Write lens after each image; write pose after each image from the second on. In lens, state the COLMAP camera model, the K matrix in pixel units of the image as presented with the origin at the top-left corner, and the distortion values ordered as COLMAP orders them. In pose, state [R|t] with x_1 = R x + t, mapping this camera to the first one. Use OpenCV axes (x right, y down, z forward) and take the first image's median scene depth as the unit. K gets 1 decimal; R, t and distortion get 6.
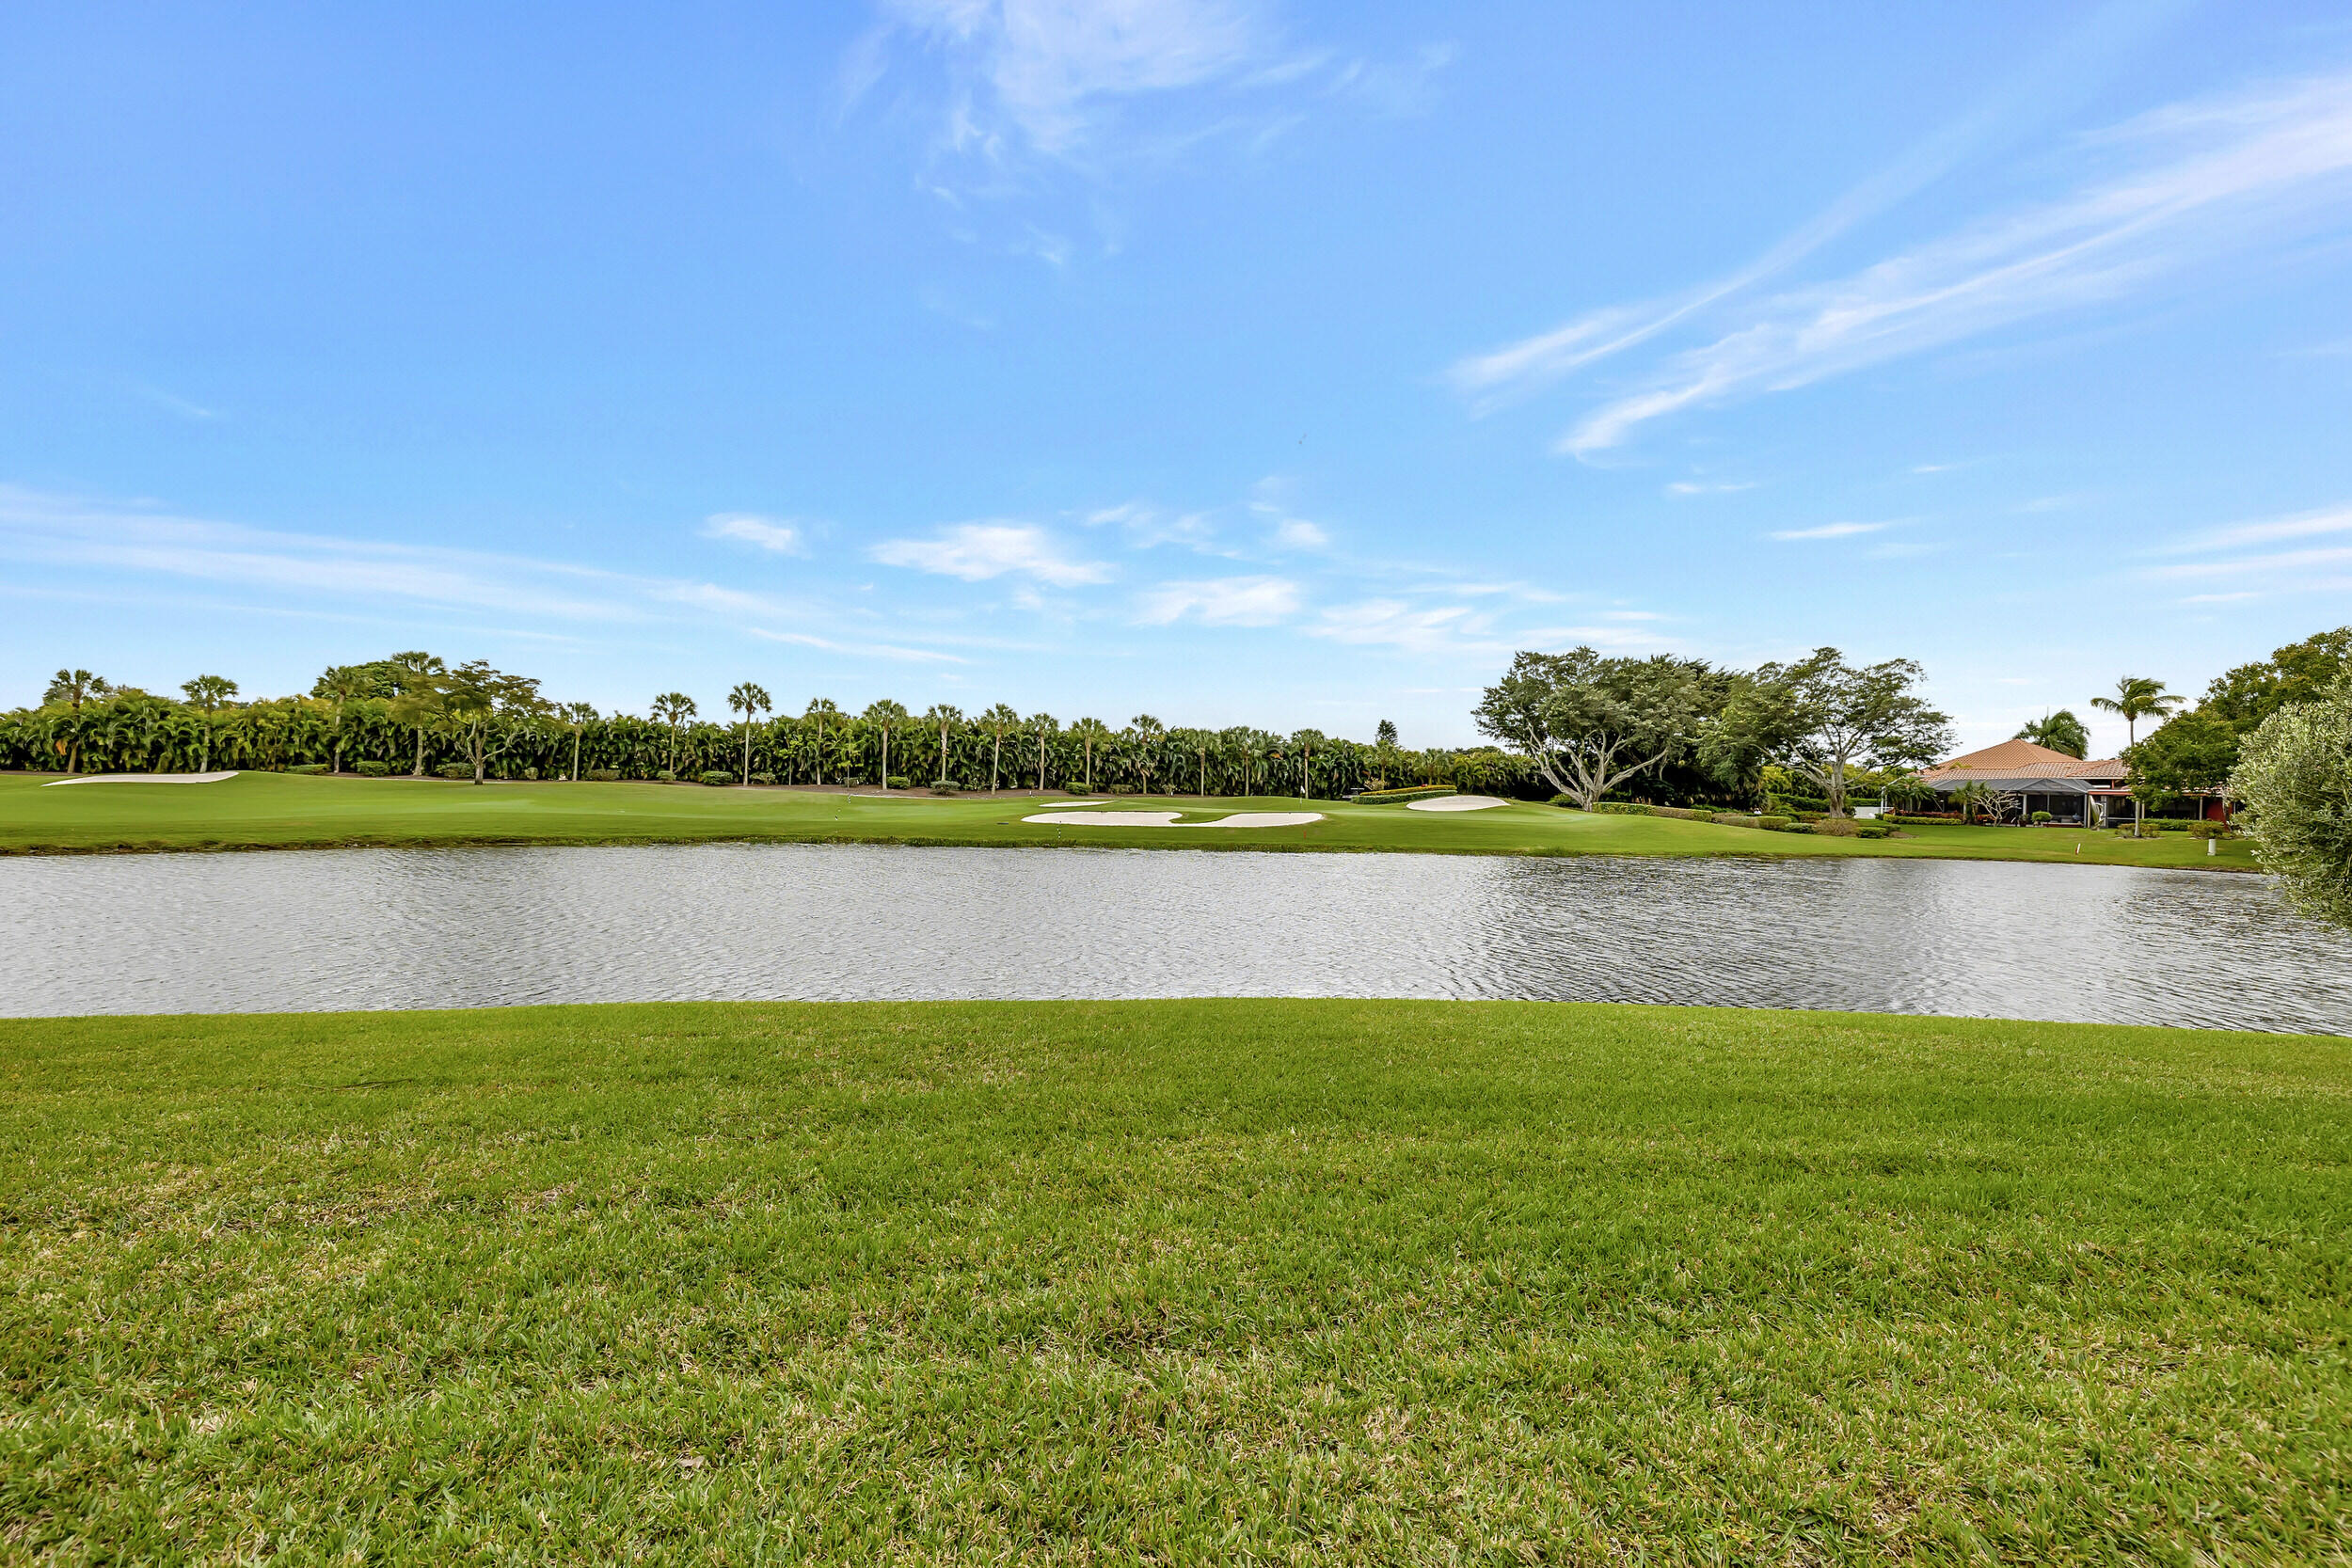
lens RADIAL K [[1070.7, 0, 1159.4], [0, 1070.7, 822.0], [0, 0, 1]] dist [0.016303, 0.001692]
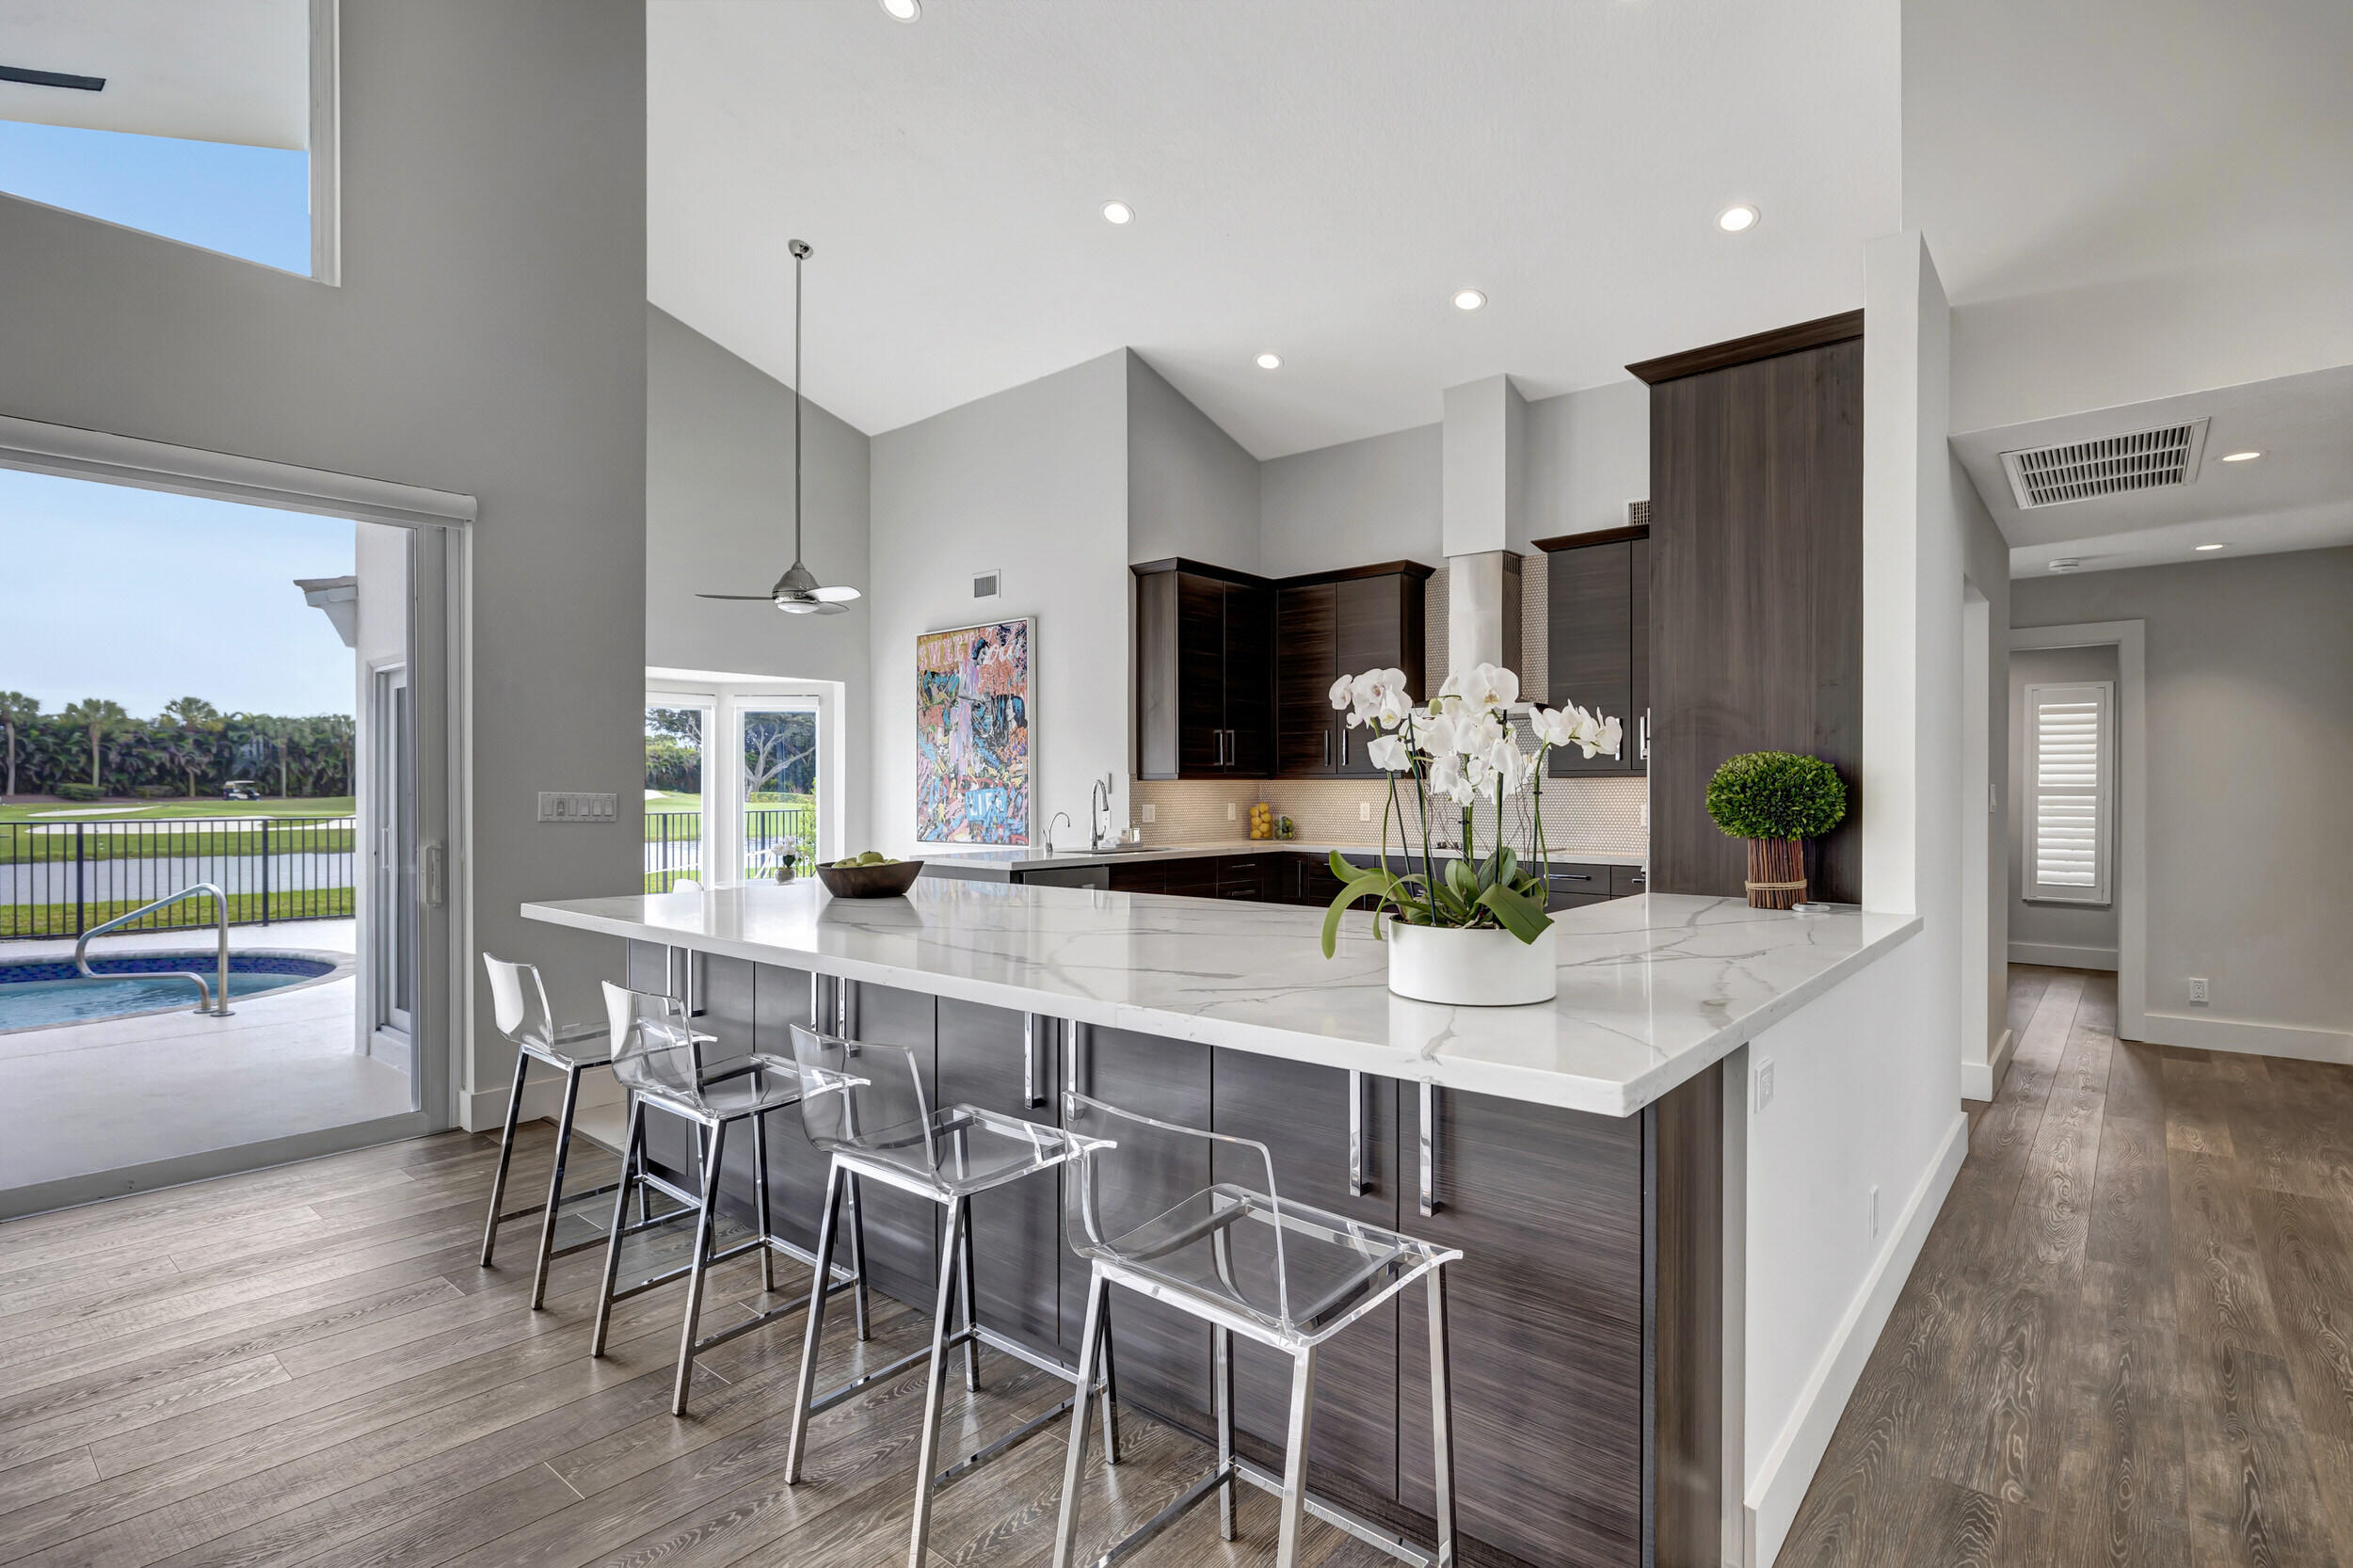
lens RADIAL K [[1143.0, 0, 1166.4], [0, 1143.0, 794.3], [0, 0, 1]] dist [-0.000873, -0.000456]
pose [[0.757014, -0.026176, 0.652875, -0.021689], [0.038627, 0.999243, -0.004726, 0.004115], [-0.652256, 0.028796, 0.757451, -0.114600]]
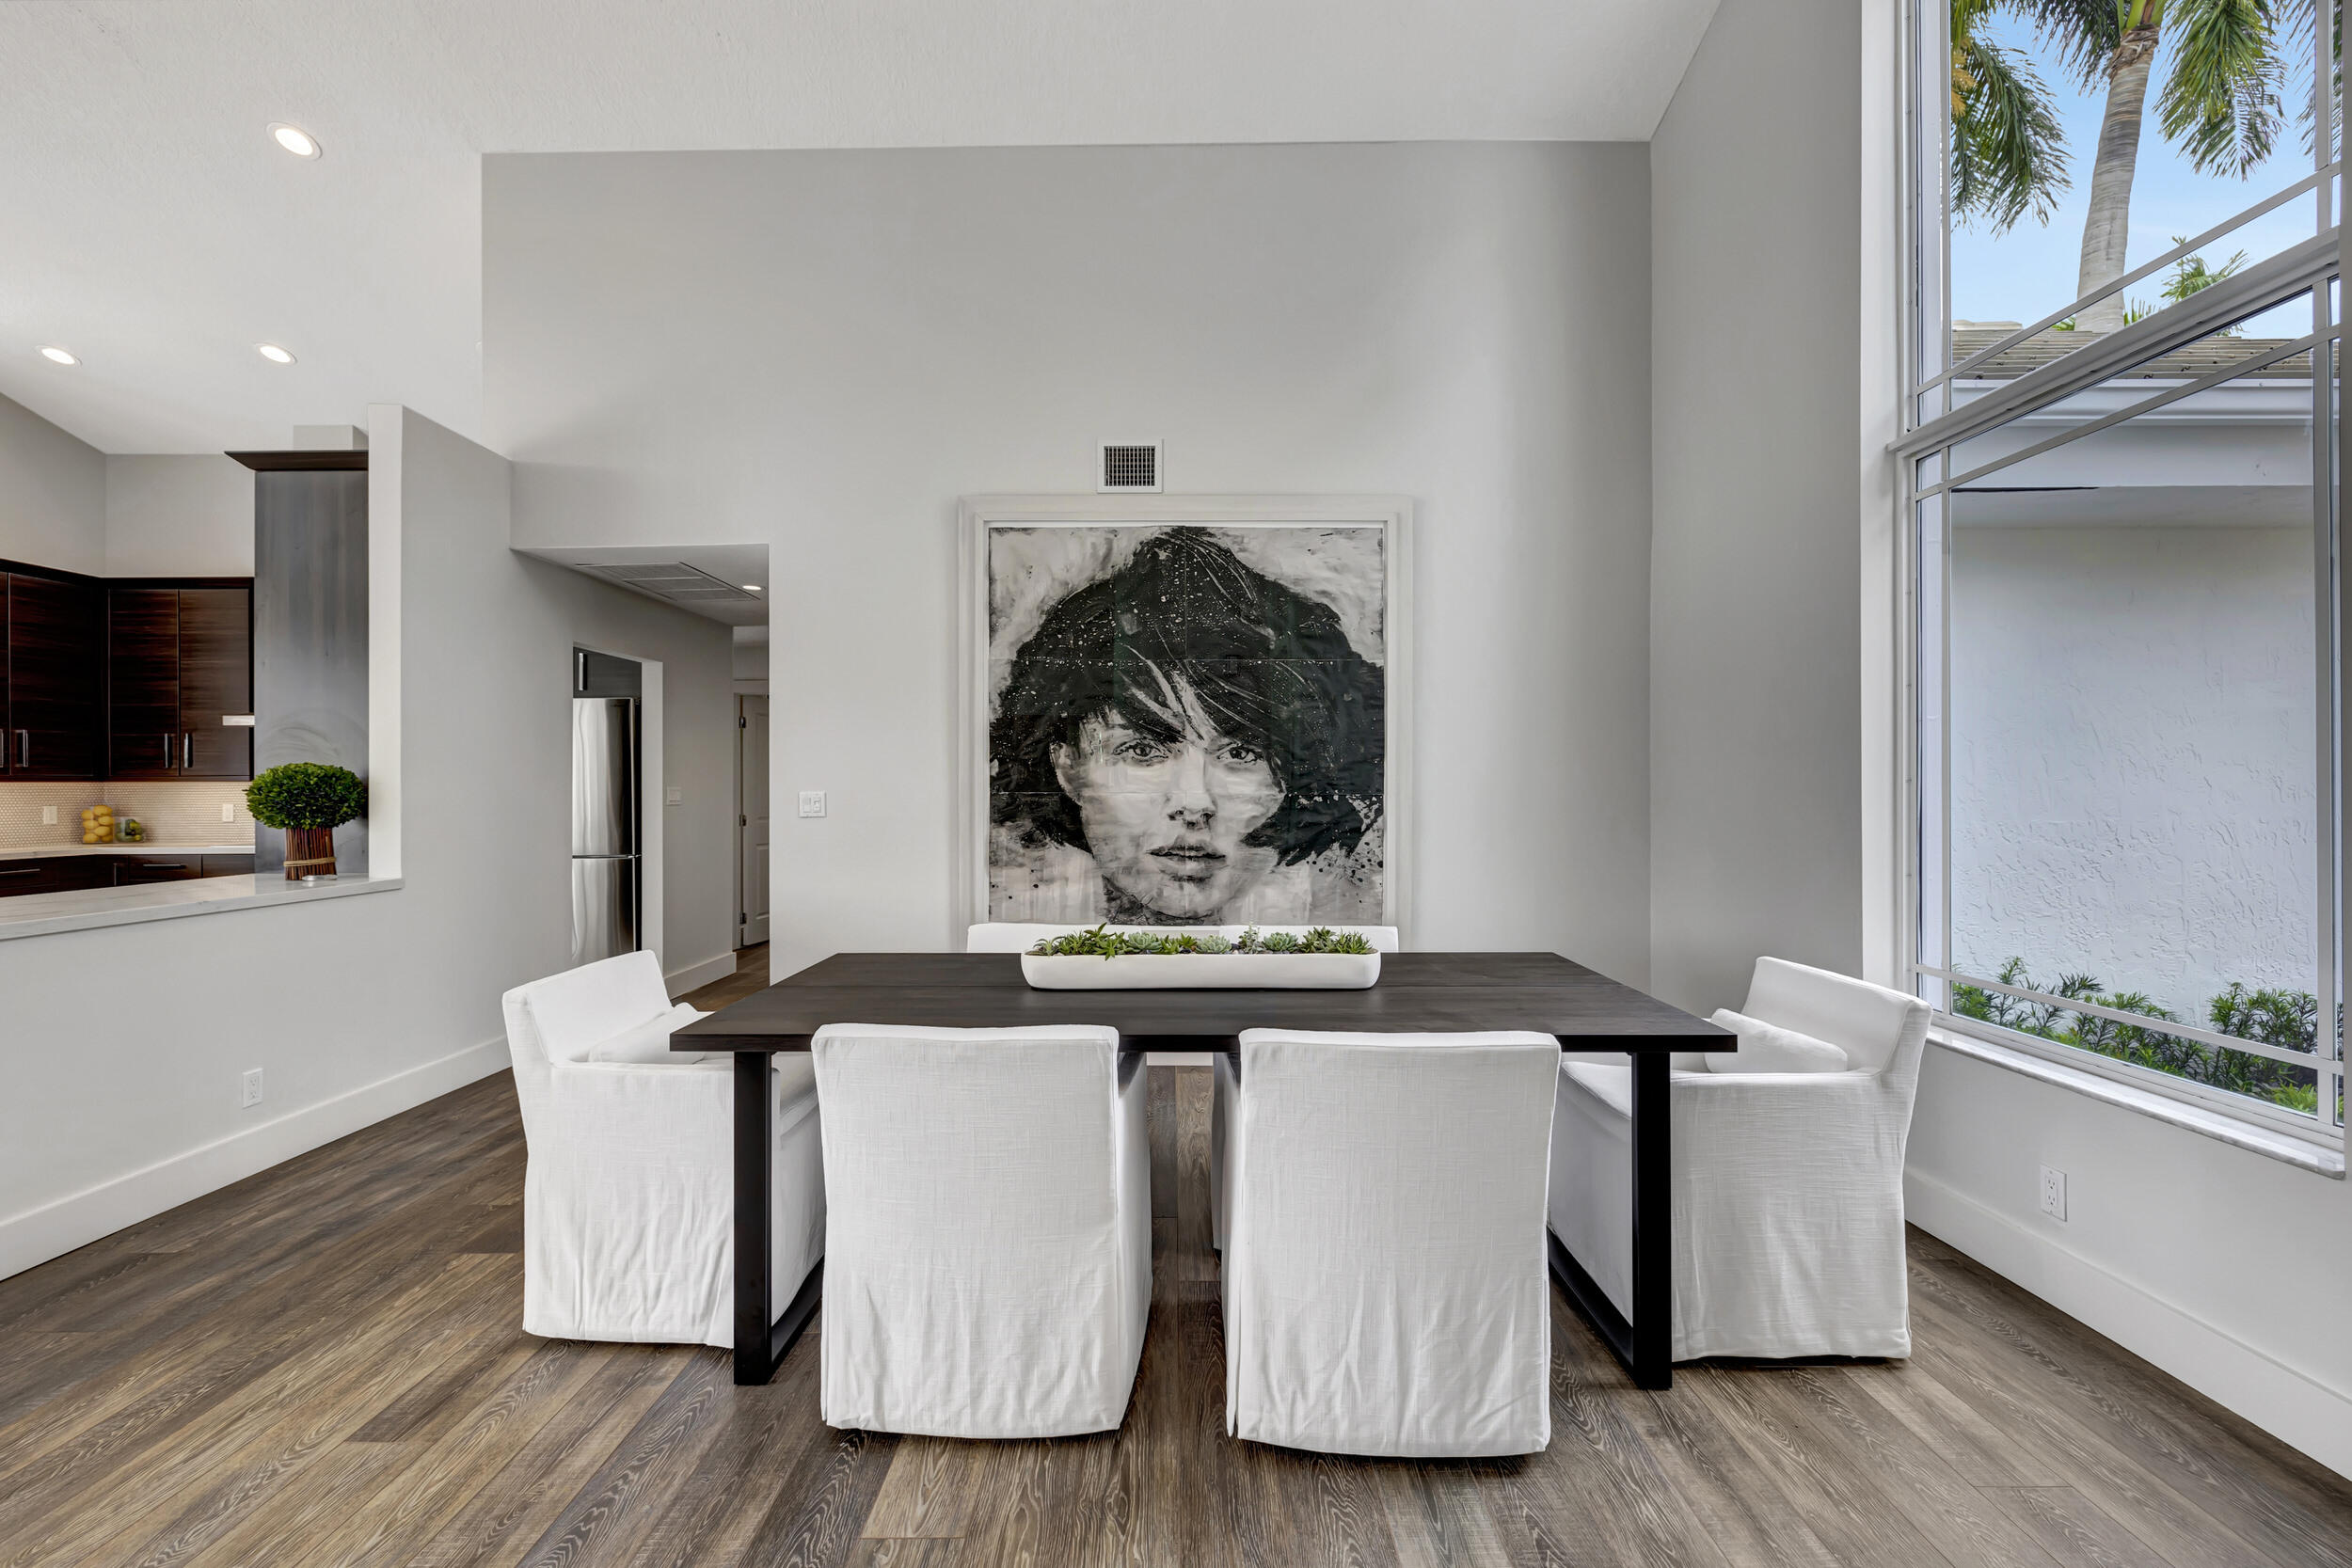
lens RADIAL K [[993.3, 0, 1154.3], [0, 993.3, 790.2], [0, 0, 1]] dist [0.002625, -0.000703]
pose [[0.158172, -0.025446, 0.987084, -0.020221], [0.038176, 0.999078, 0.019638, 0.004782], [-0.986673, 0.034577, 0.158998, -0.134652]]
